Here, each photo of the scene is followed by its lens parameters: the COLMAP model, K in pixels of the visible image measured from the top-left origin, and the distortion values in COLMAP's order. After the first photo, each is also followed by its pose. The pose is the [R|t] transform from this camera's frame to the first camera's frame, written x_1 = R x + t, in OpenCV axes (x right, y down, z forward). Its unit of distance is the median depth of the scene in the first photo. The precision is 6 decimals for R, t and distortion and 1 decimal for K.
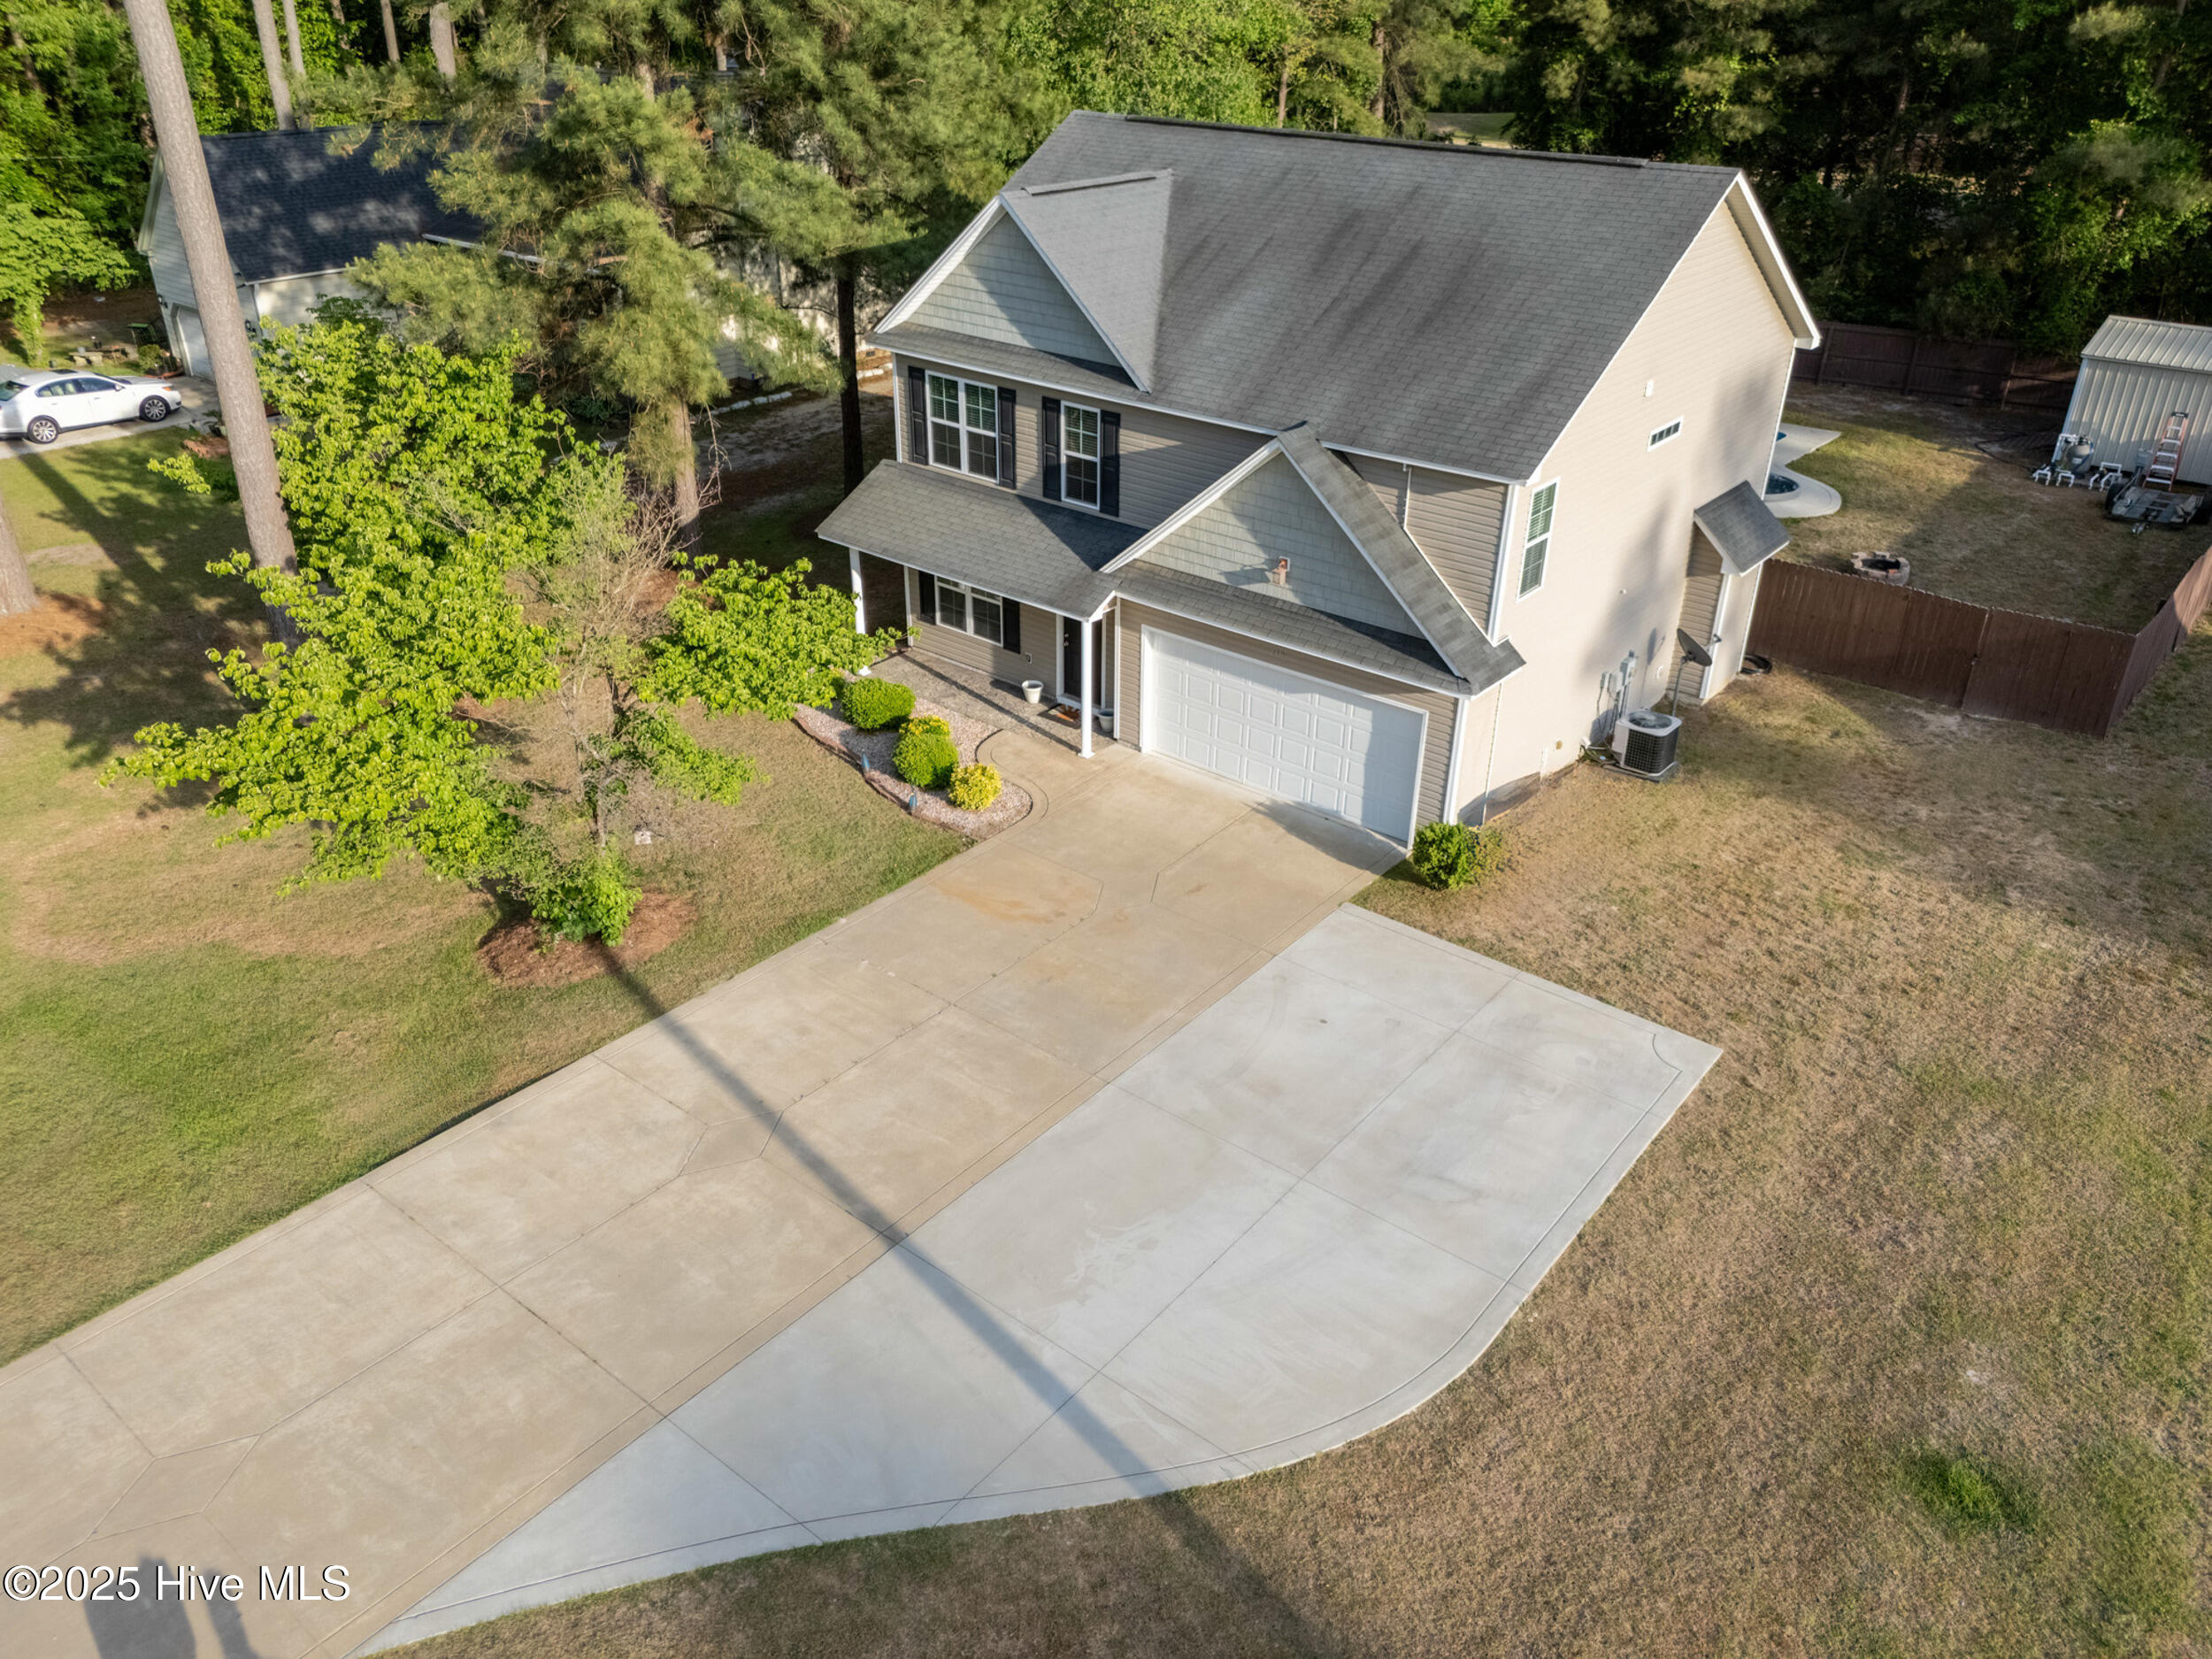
lens RADIAL K [[1629.7, 0, 1106.0], [0, 1629.7, 829.5], [0, 0, 1]] dist [0.052449, 0.000687]
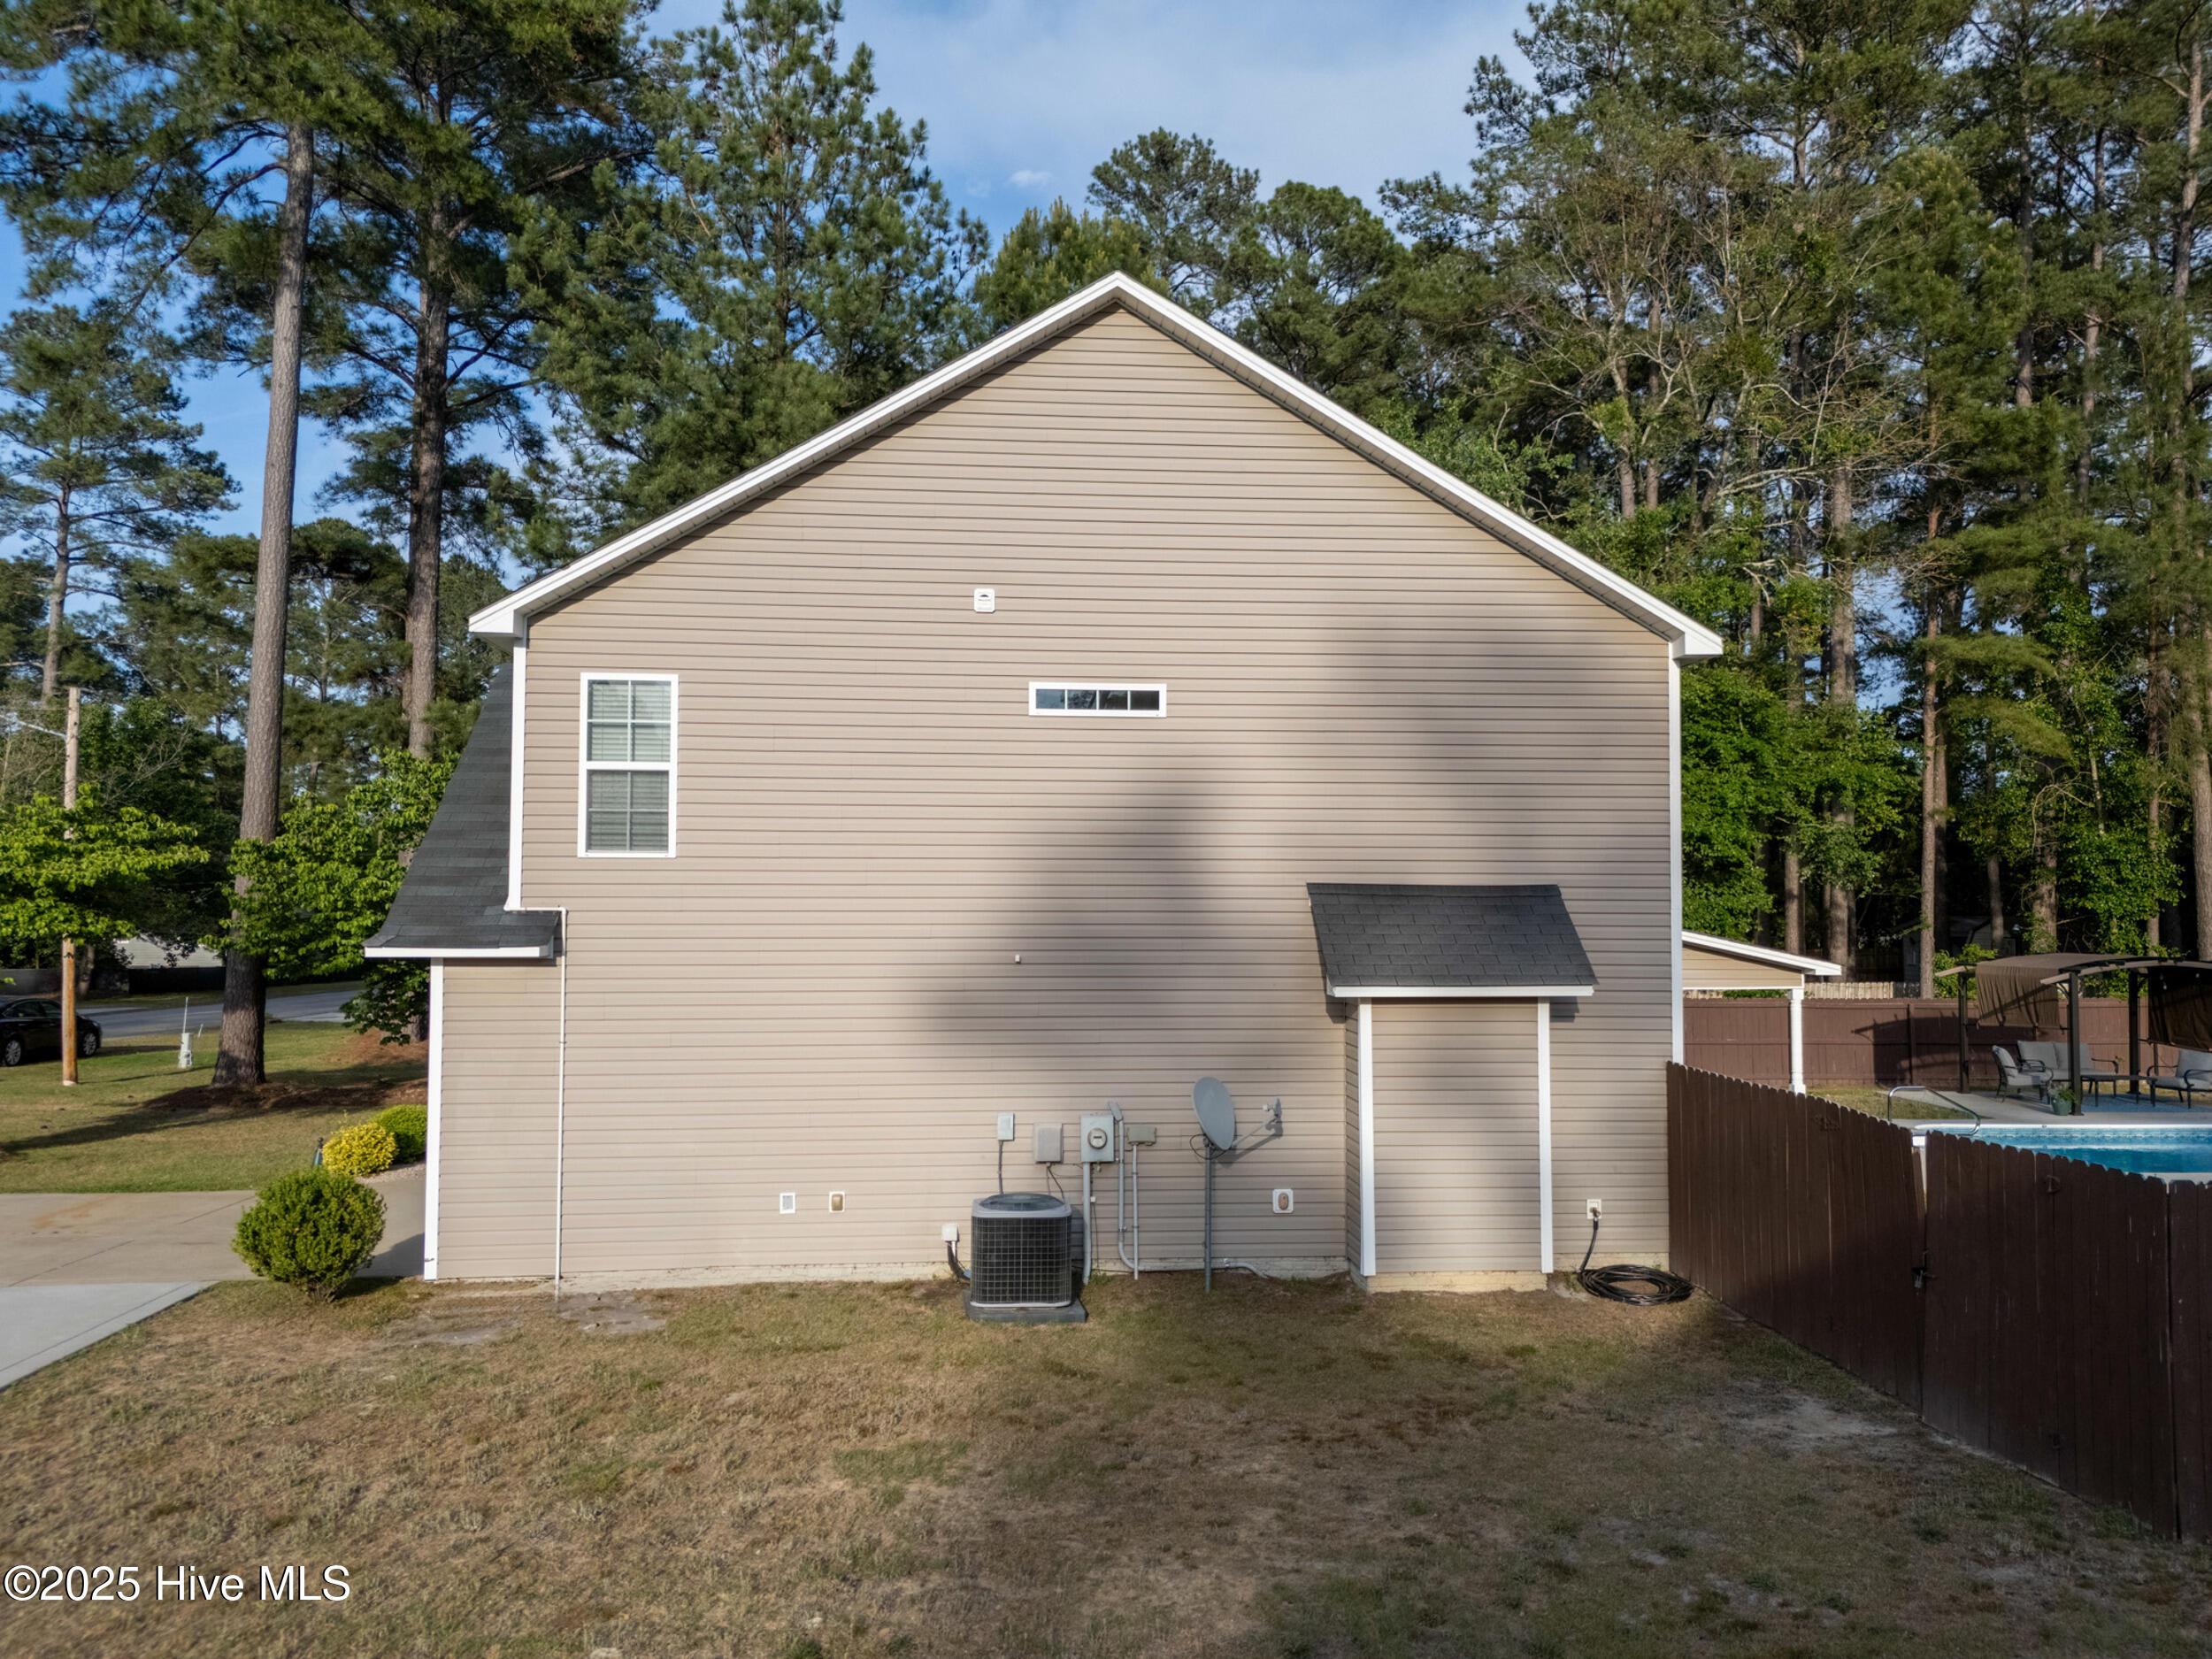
lens RADIAL K [[1629.7, 0, 1106.0], [0, 1629.7, 829.5], [0, 0, 1]] dist [0.052449, 0.000687]
pose [[0.686346, -0.024808, -0.726852, 0.761460], [-0.333893, 0.877119, -0.345222, 0.003061], [0.646100, 0.479633, 0.593724, 0.667510]]
